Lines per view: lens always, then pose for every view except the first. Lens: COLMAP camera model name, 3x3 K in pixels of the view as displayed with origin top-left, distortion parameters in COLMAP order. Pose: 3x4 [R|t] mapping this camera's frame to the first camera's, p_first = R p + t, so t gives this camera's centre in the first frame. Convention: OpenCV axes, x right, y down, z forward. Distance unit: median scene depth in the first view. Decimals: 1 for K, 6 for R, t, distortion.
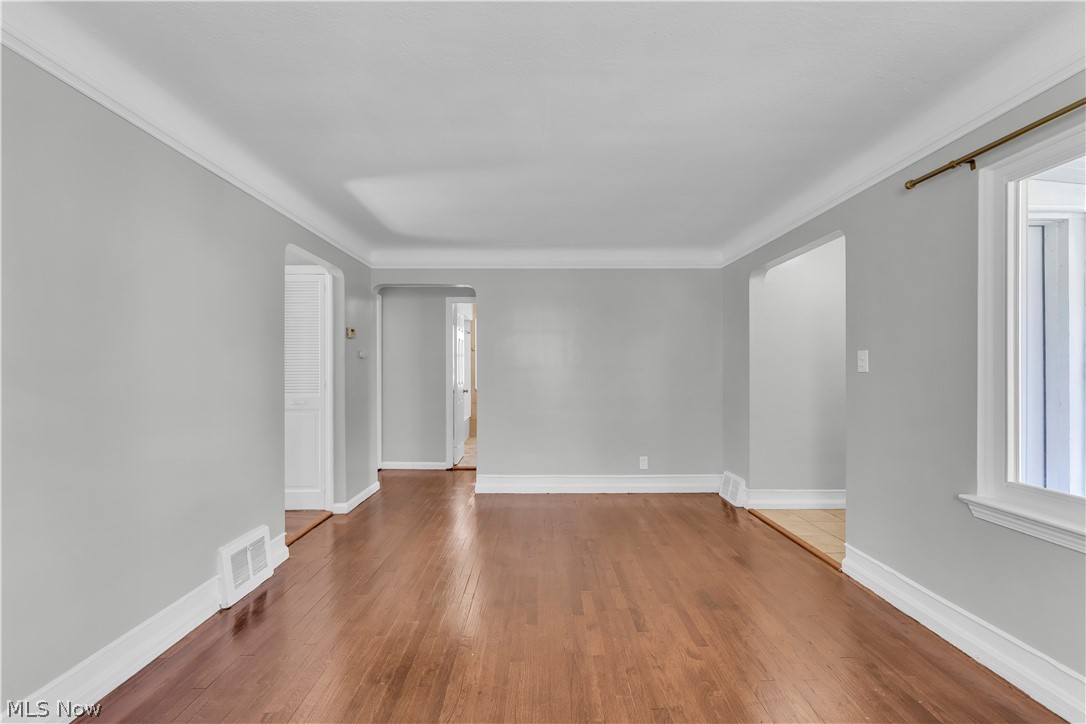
lens RADIAL K [[439.8, 0, 537.3], [0, 439.8, 367.4], [0, 0, 1]] dist [-0.001765, -0.000705]
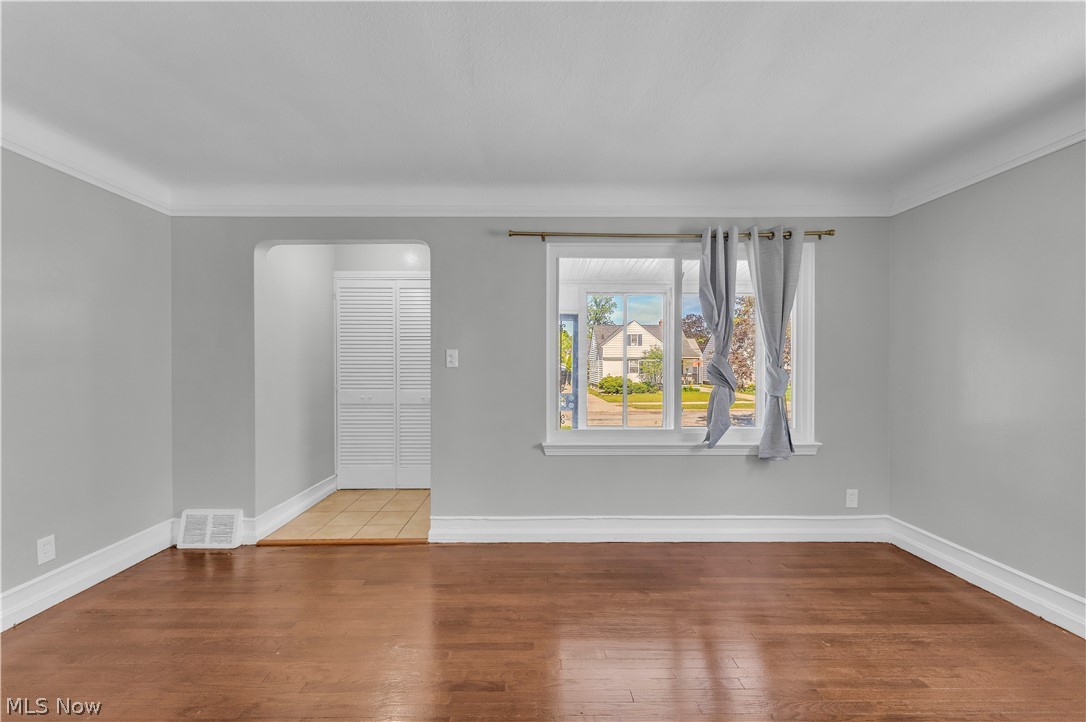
lens RADIAL K [[439.8, 0, 535.7], [0, 439.8, 363.1], [0, 0, 1]] dist [-0.001765, -0.000705]
pose [[-0.005952, 0.001027, 0.999982, -0.441073], [-0.003867, 0.999992, -0.001050, 0.000661], [-0.999975, -0.003873, -0.005948, 0.725750]]
